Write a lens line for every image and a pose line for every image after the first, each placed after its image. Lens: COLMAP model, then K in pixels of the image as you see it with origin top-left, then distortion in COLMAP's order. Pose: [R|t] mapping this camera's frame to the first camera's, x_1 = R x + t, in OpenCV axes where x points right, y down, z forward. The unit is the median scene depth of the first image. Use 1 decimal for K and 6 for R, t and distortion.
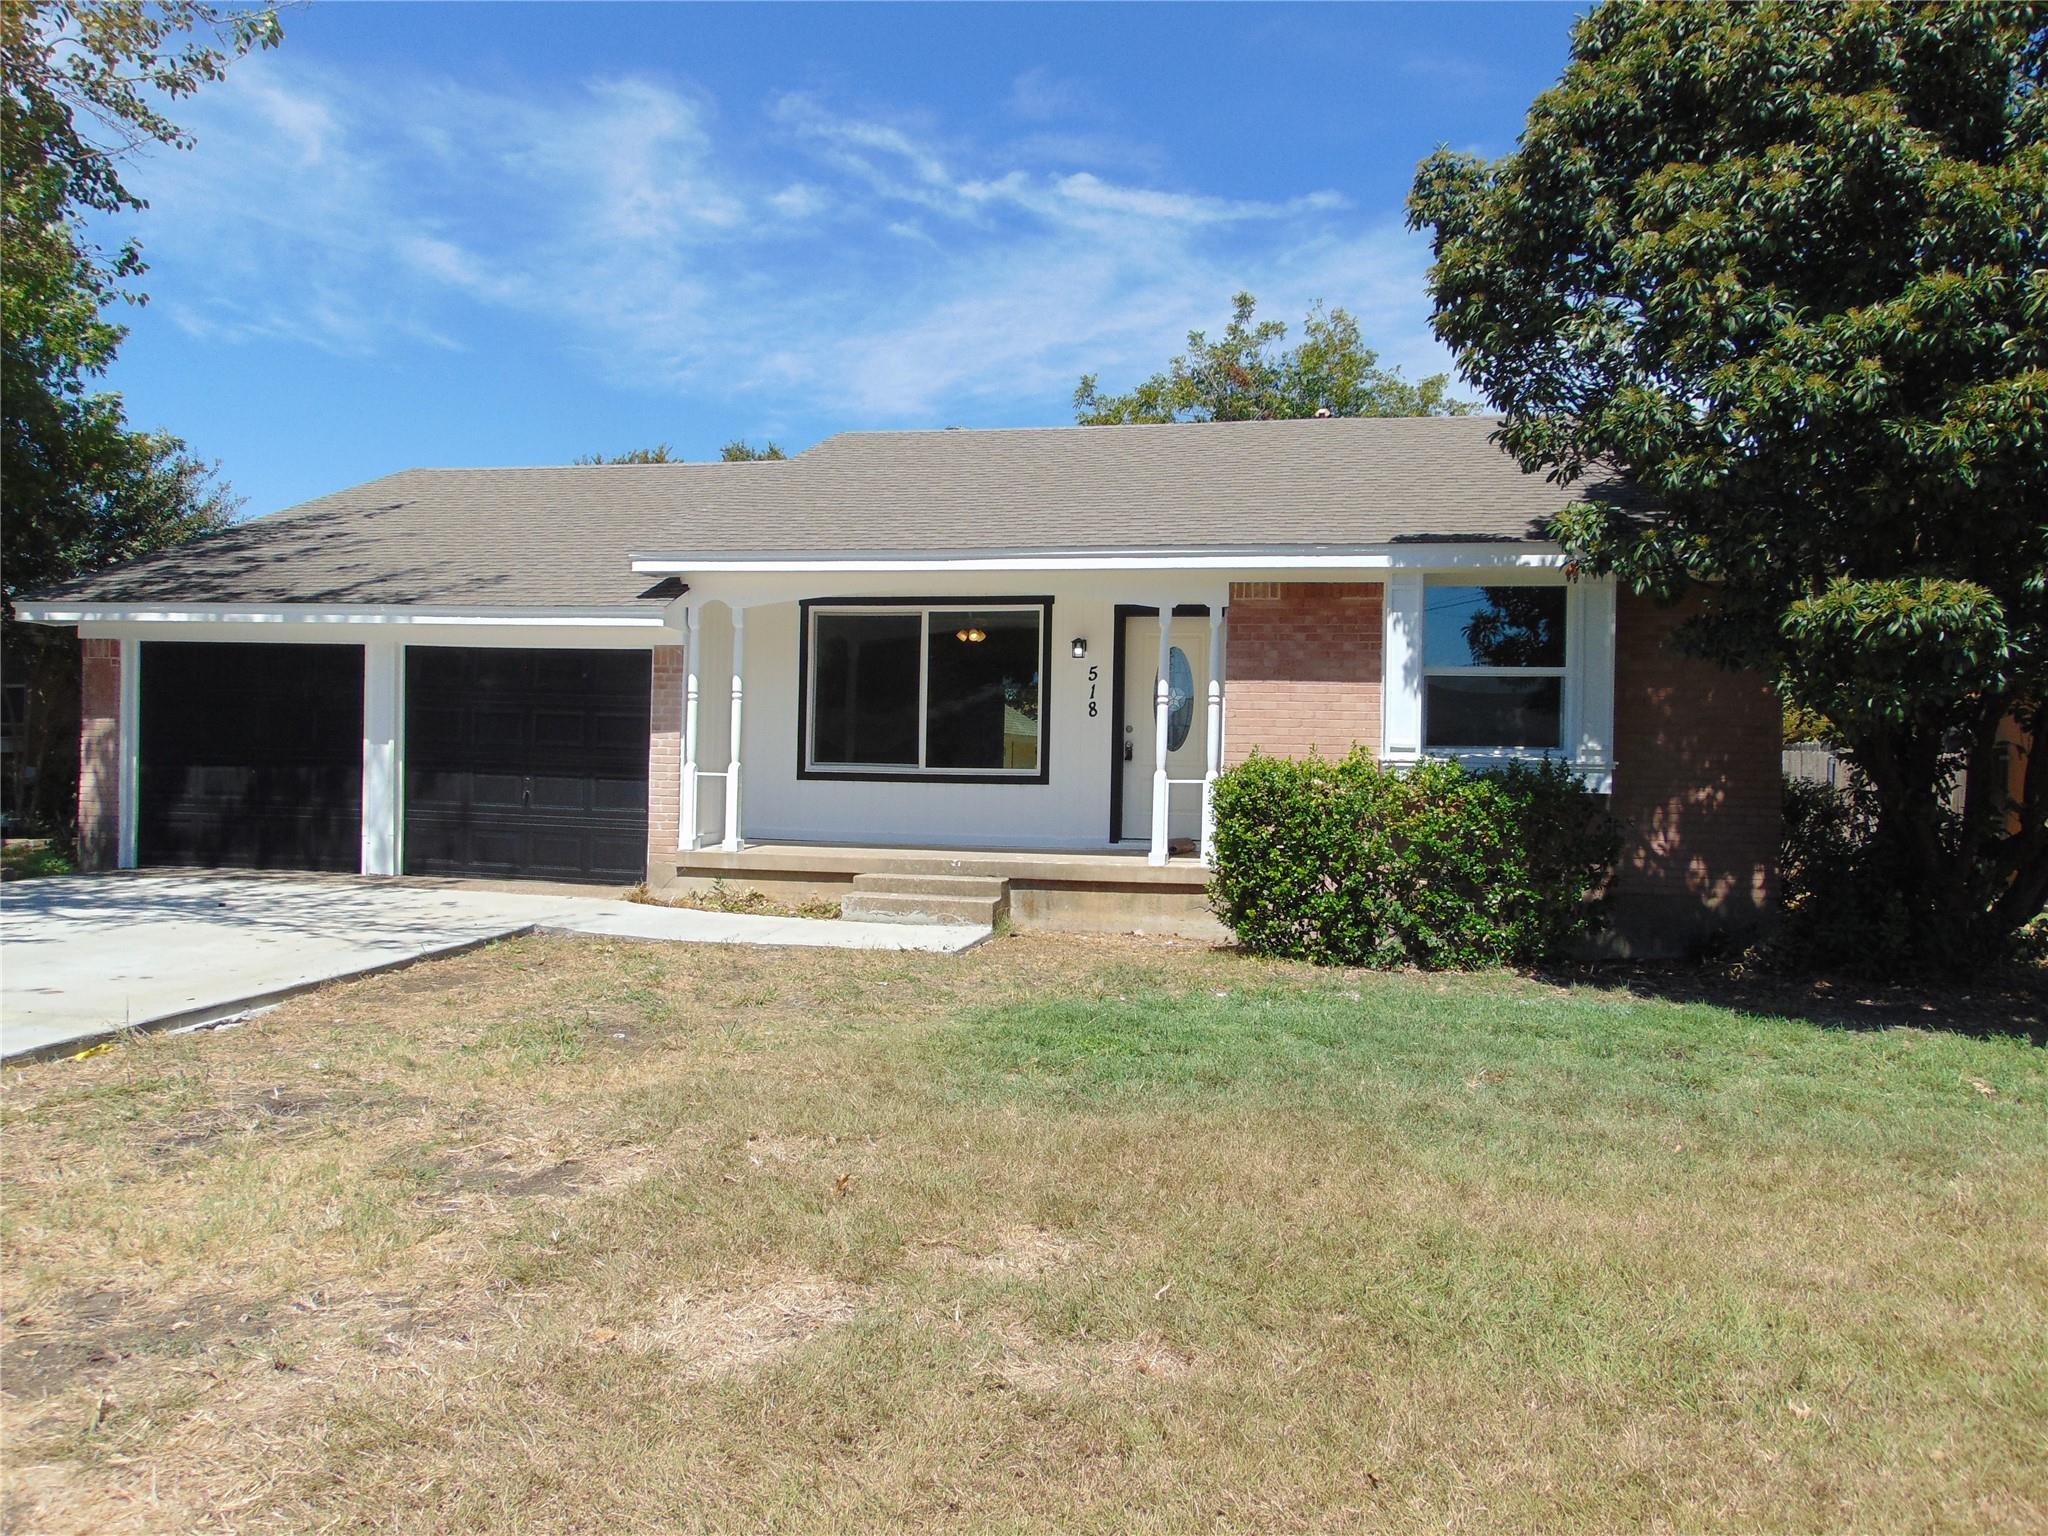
lens RADIAL K [[1550.5, 0, 1023.1], [0, 1550.5, 770.8], [0, 0, 1]] dist [-0.032282, 0.097749]
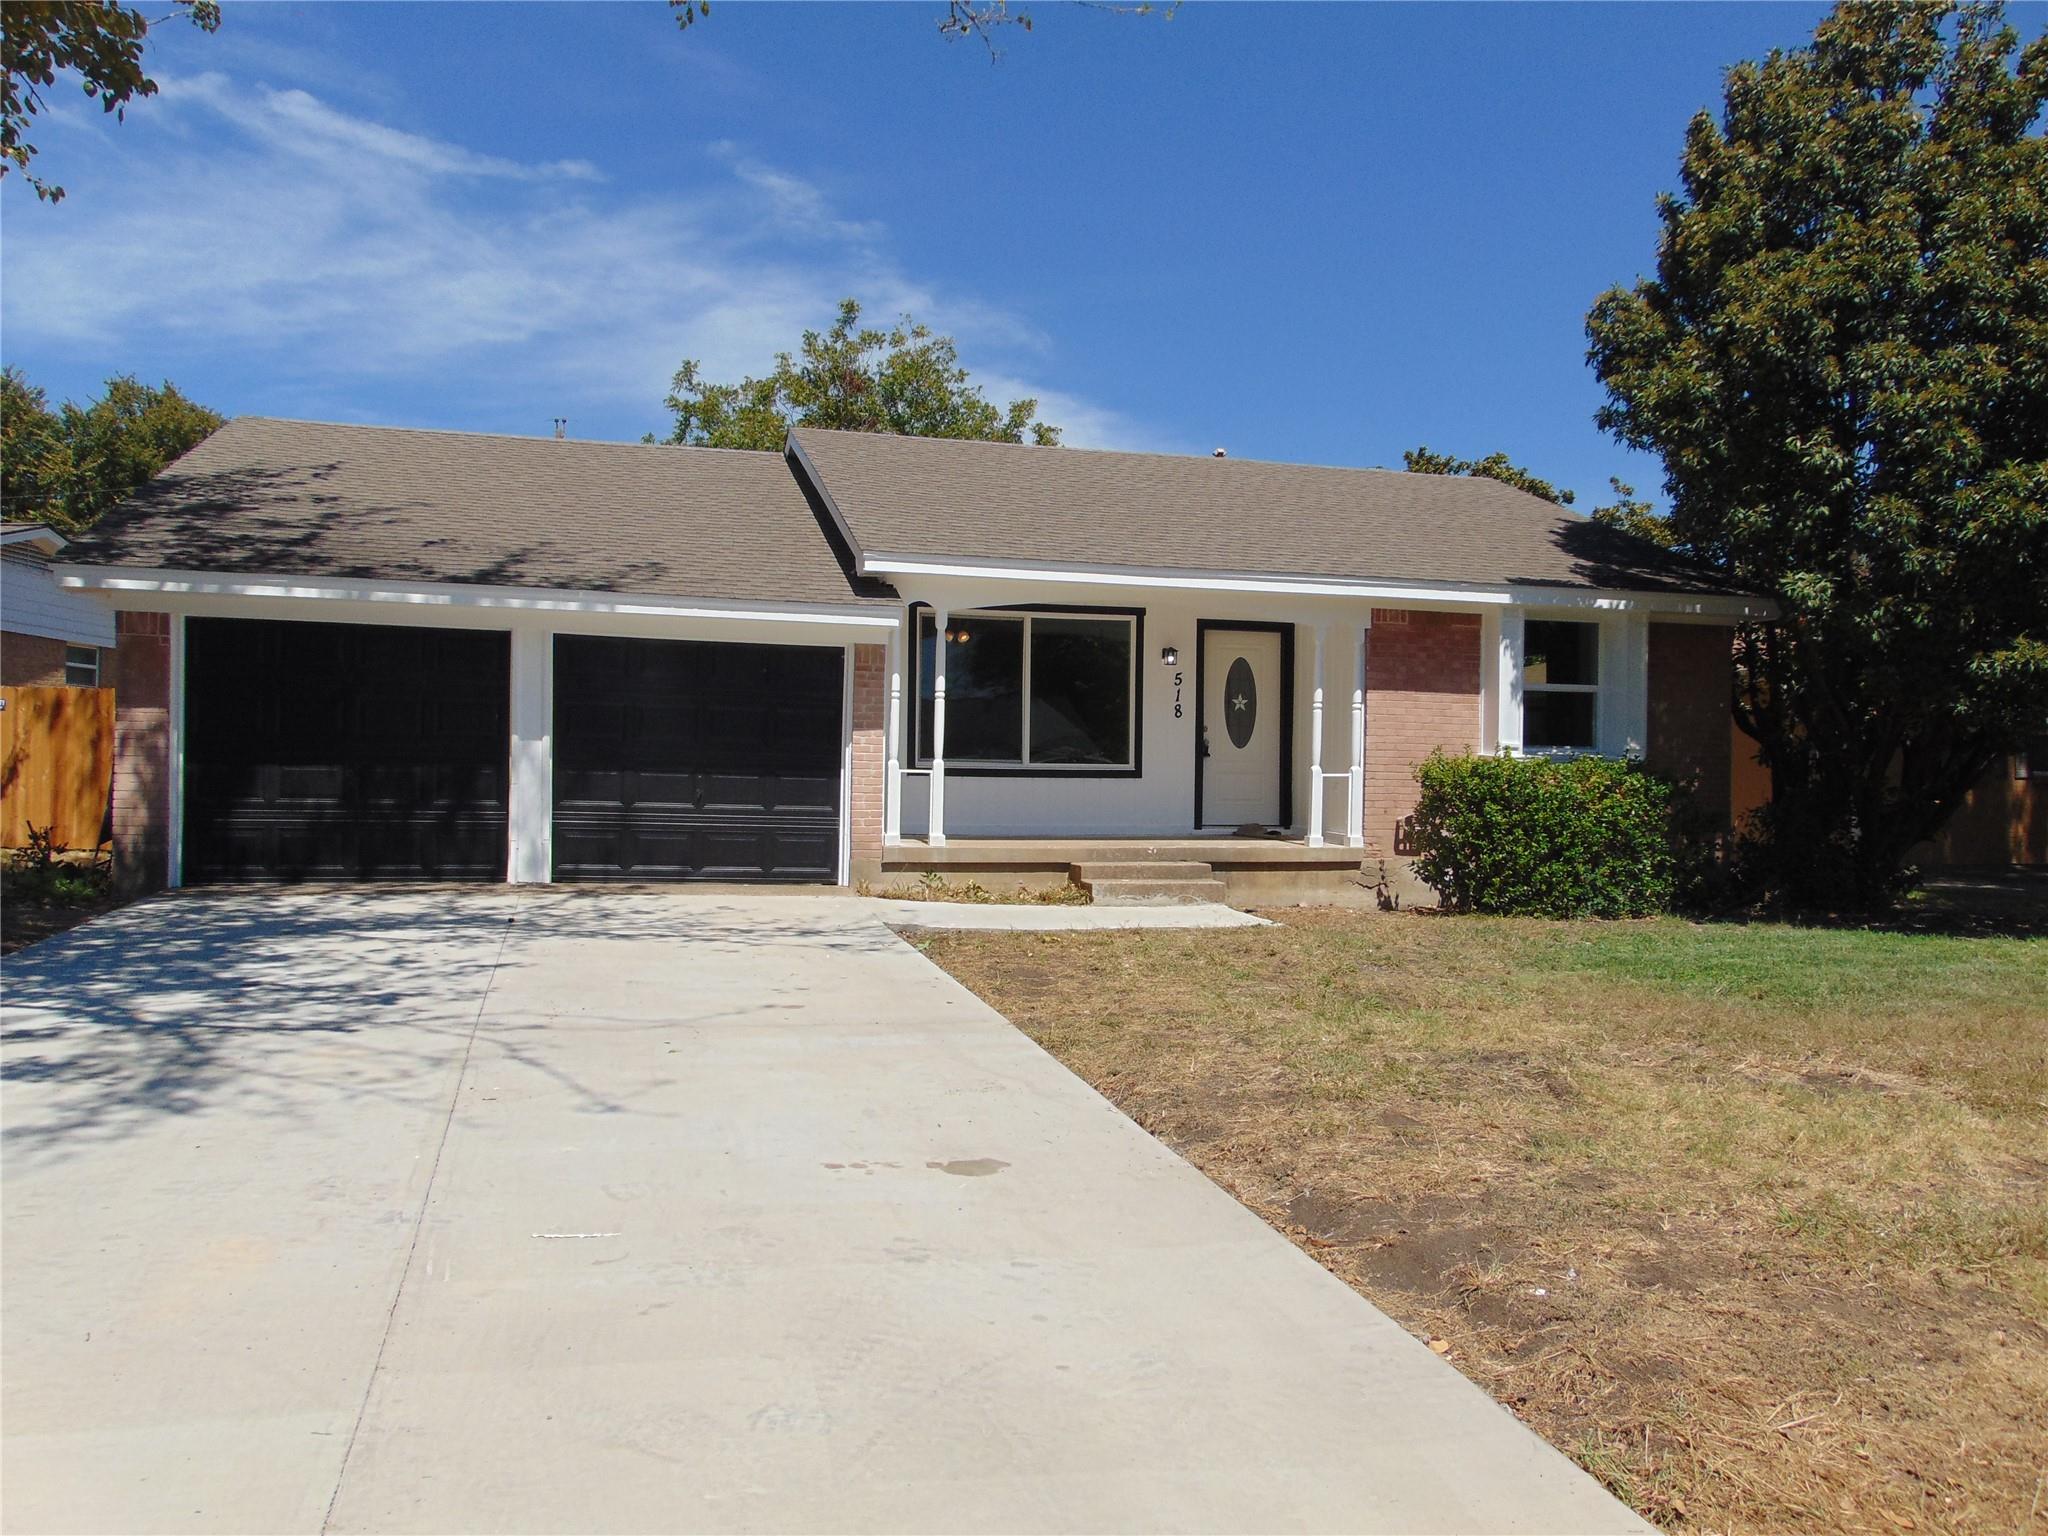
lens RADIAL K [[1550.5, 0, 1023.1], [0, 1550.5, 770.8], [0, 0, 1]] dist [-0.032282, 0.097749]
pose [[0.891384, -0.006362, 0.453203, -0.600322], [0.002061, 0.999948, 0.009983, -0.008110], [-0.453243, -0.007965, 0.891351, 0.052416]]
